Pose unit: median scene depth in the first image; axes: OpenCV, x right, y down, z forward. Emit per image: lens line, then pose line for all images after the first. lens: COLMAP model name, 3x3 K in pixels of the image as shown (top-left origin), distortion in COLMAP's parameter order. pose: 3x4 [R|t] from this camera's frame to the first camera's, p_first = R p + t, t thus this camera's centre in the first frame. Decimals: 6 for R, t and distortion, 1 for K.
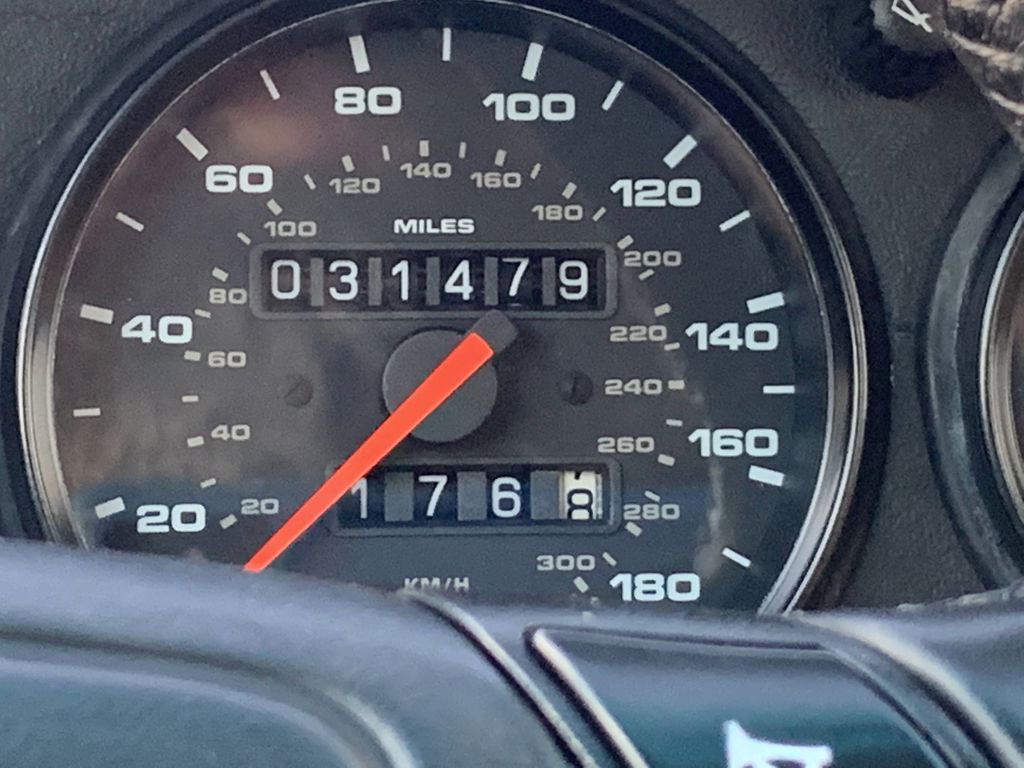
lens RADIAL K [[3635.9, 0, 510.5], [0, 3635.9, 382.1], [0, 0, 1]] dist [-0.099127, 0.000000]
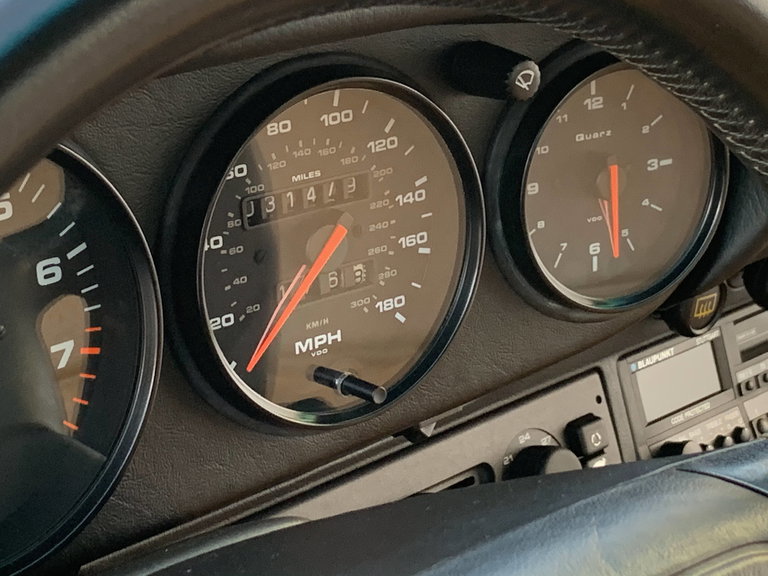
lens RADIAL K [[1928.7, 0, 382.2], [0, 1928.7, 285.3], [0, 0, 1]] dist [-0.004212, 0.000000]
pose [[0.840521, -0.196155, 0.505023, -0.612197], [0.031649, 0.948341, 0.315669, -0.361941], [-0.540855, -0.249343, 0.803308, -0.027719]]
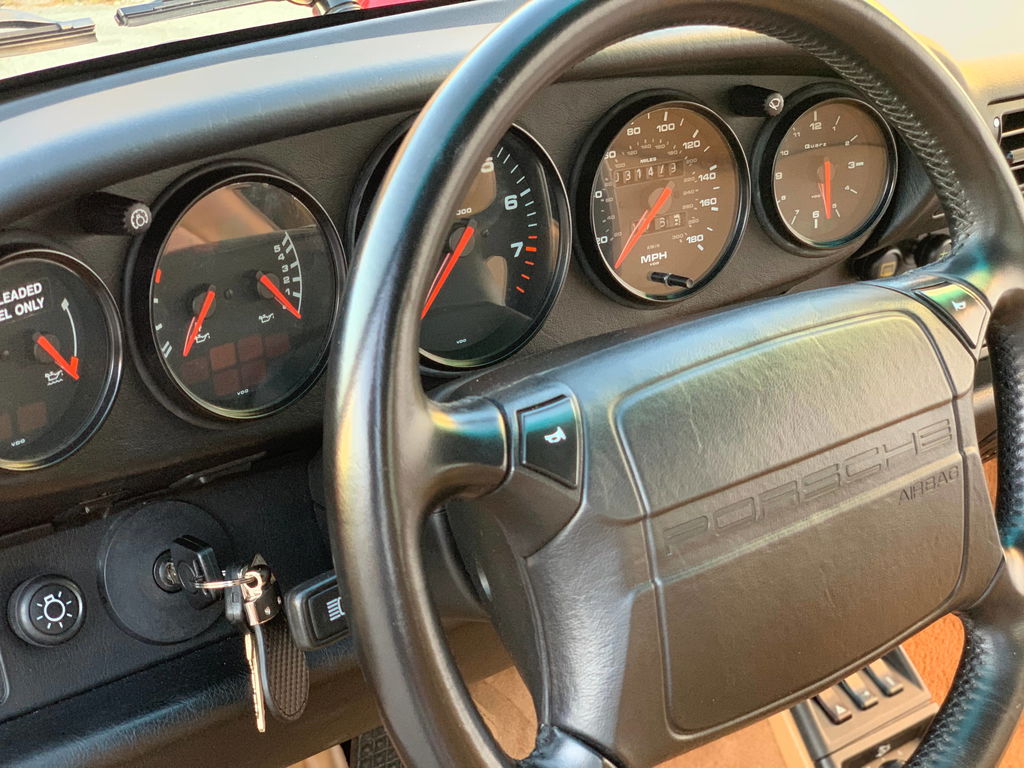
lens RADIAL K [[1584.0, 0, 509.7], [0, 1584.0, 376.2], [0, 0, 1]] dist [0.078844, 0.000000]
pose [[0.884718, -0.179859, 0.430030, -0.967500], [0.053362, 0.955574, 0.289882, -0.335442], [-0.463063, -0.233516, 0.855010, -0.507295]]
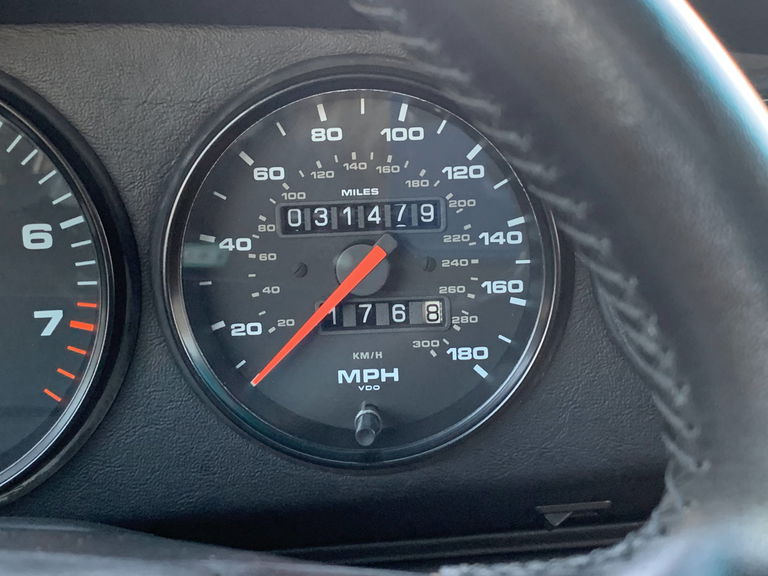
lens RADIAL K [[1188.0, 0, 388.1], [0, 1188.0, 286.4], [0, 0, 1]] dist [0.078844, 0.000000]
pose [[0.993082, -0.019853, -0.115732, 0.076023], [0.039024, 0.985383, 0.165822, -0.104029], [0.110748, -0.169192, 0.979341, 0.300498]]
